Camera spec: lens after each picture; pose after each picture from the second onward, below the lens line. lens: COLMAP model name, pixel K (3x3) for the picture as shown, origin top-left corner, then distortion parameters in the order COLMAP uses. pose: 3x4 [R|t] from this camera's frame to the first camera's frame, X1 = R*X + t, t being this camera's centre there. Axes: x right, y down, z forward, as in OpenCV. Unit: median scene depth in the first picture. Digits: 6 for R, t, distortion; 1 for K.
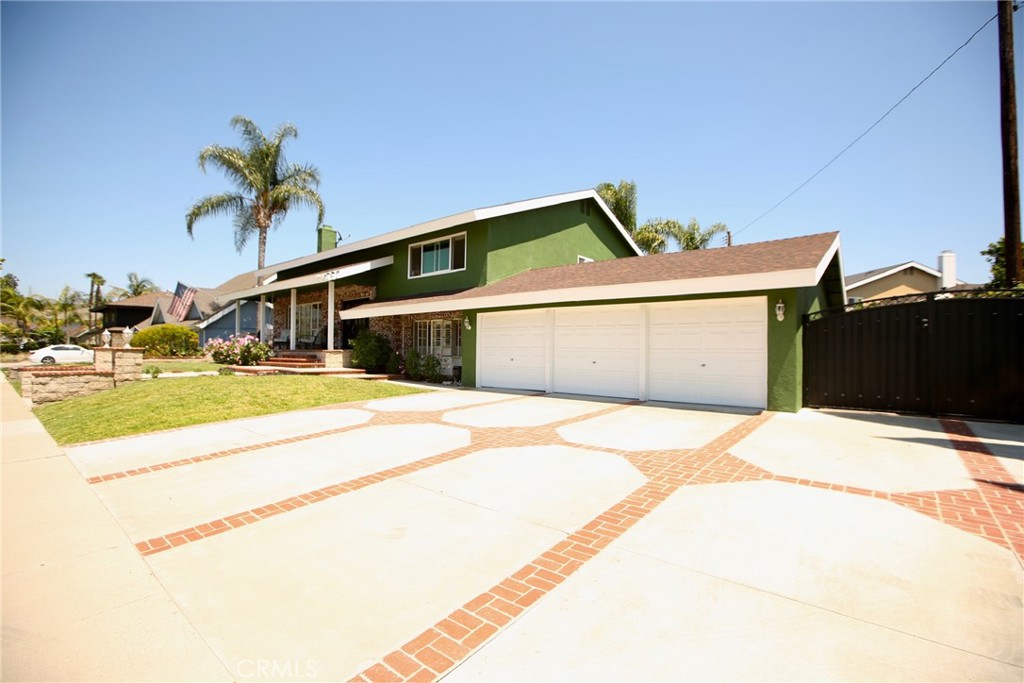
lens RADIAL K [[472.7, 0, 512.0], [0, 472.7, 341.5], [0, 0, 1]] dist [-0.016957, -0.000024]
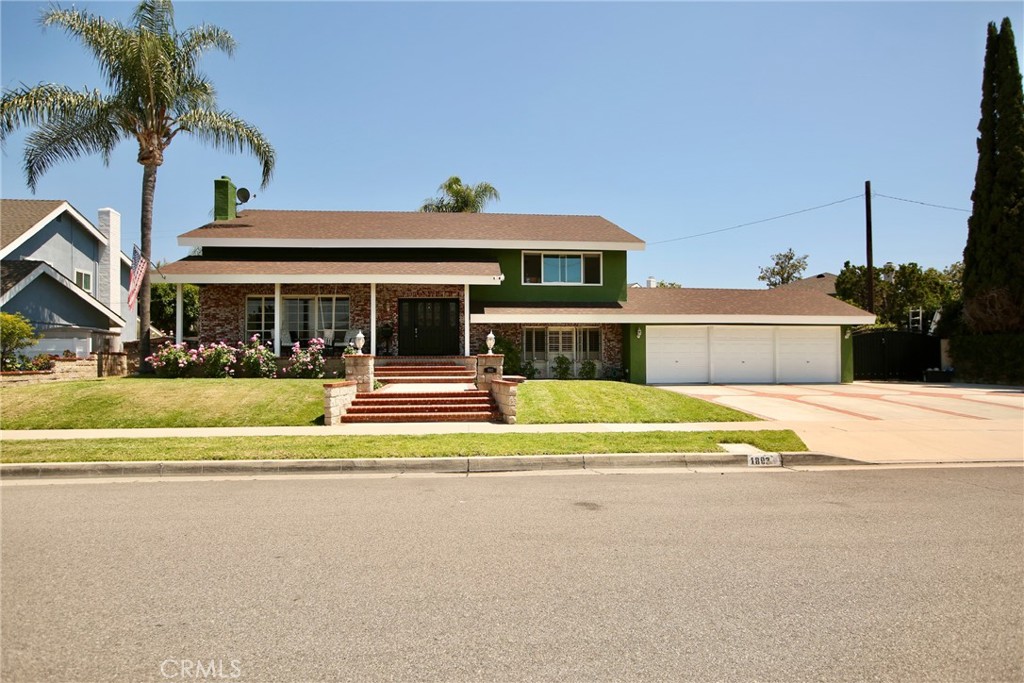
lens RADIAL K [[610.0, 0, 512.0], [0, 610.0, 341.5], [0, 0, 1]] dist [-0.039880, 0.043838]
pose [[0.688909, 0.009565, 0.724785, -1.233777], [-0.006800, 0.999954, -0.006733, -0.003240], [-0.724816, -0.000291, 0.688942, 0.129646]]
